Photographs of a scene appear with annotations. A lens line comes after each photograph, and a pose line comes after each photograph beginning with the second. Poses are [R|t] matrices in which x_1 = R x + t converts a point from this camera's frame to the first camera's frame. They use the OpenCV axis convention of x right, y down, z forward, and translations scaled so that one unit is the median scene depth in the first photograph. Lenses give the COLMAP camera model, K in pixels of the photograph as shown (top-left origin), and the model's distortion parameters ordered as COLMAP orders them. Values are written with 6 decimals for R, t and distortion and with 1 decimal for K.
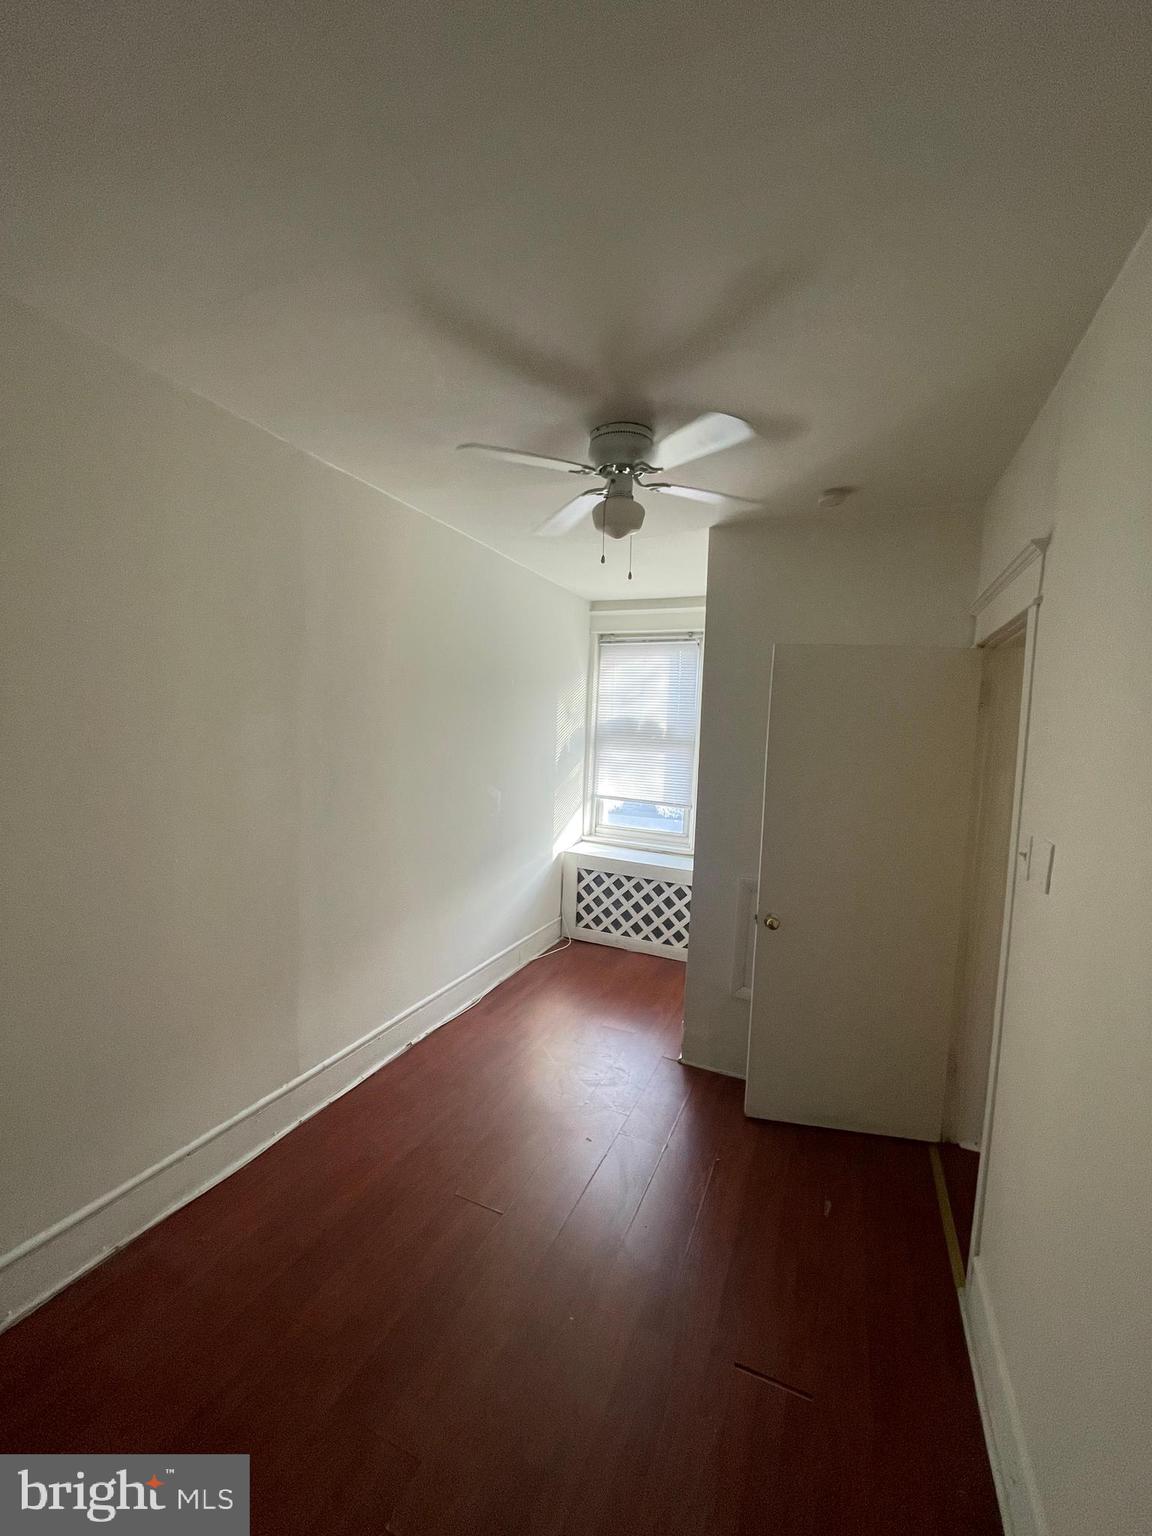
lens RADIAL K [[619.8, 0, 577.6], [0, 619.8, 768.9], [0, 0, 1]] dist [-0.001194, 0.000044]
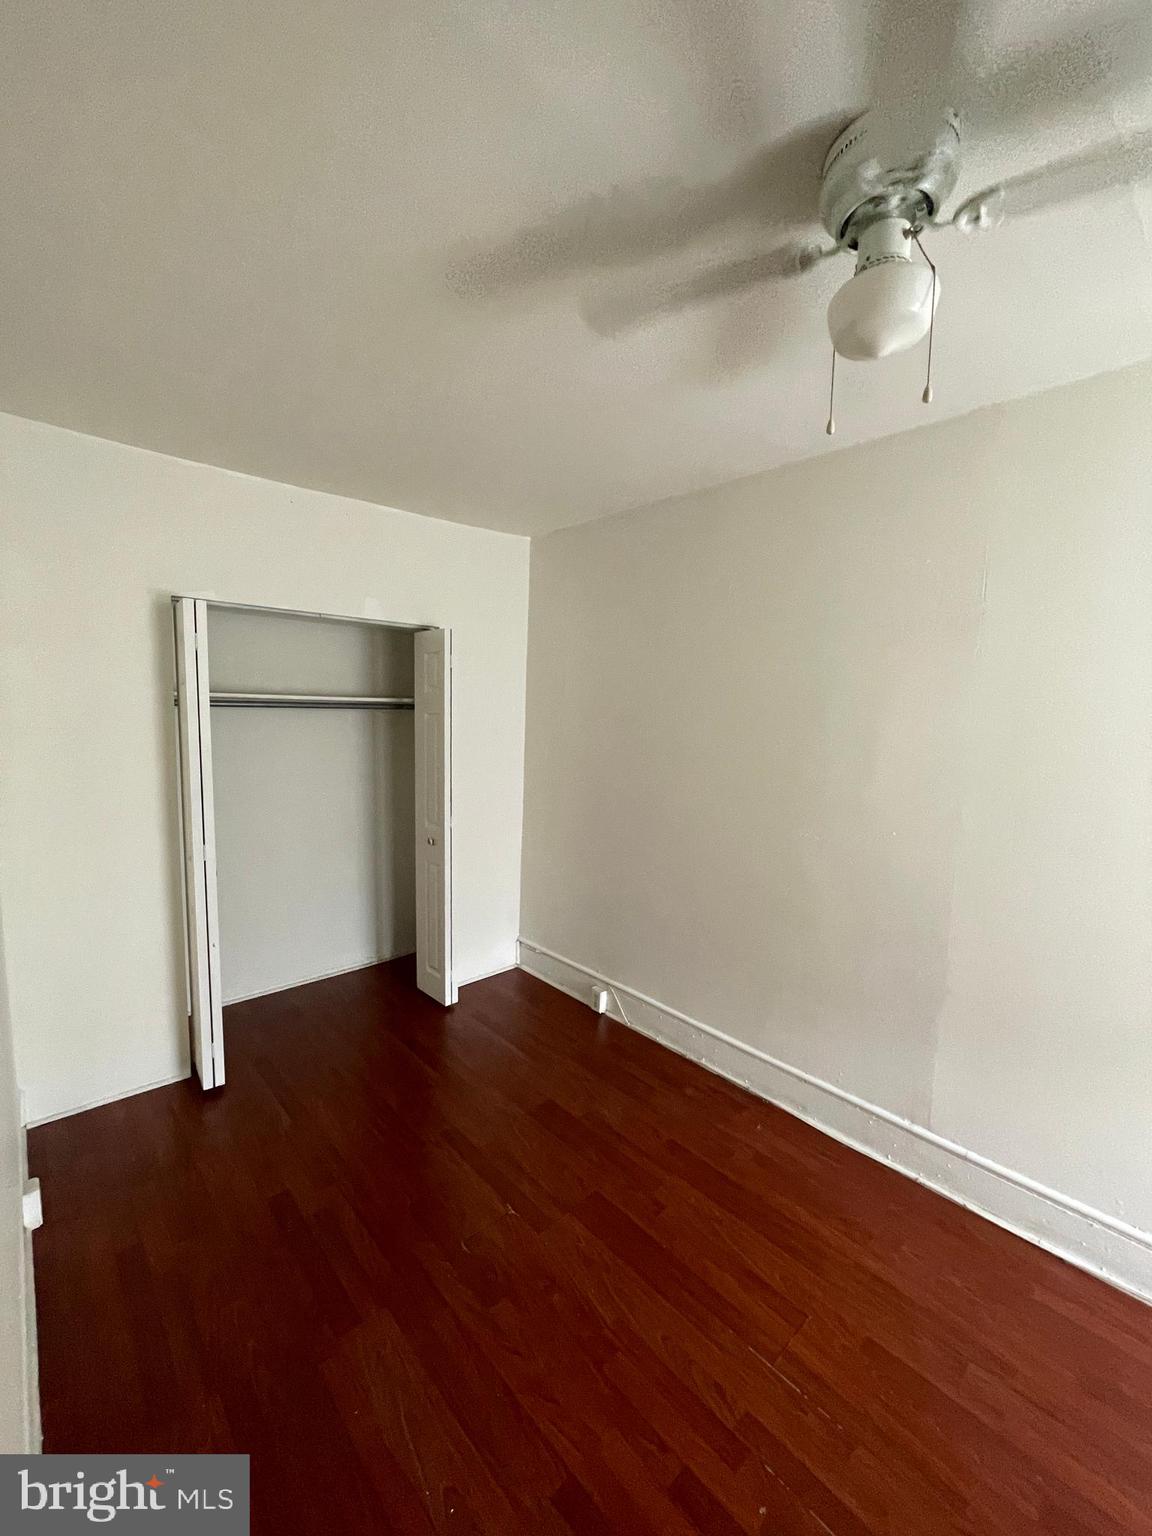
lens RADIAL K [[619.8, 0, 578.3], [0, 619.8, 766.5], [0, 0, 1]] dist [-0.001194, 0.000044]
pose [[-0.399748, 0.059925, -0.914664, 0.506350], [-0.085158, 0.991117, 0.102152, -0.052840], [0.912661, 0.118726, -0.391094, 0.839635]]
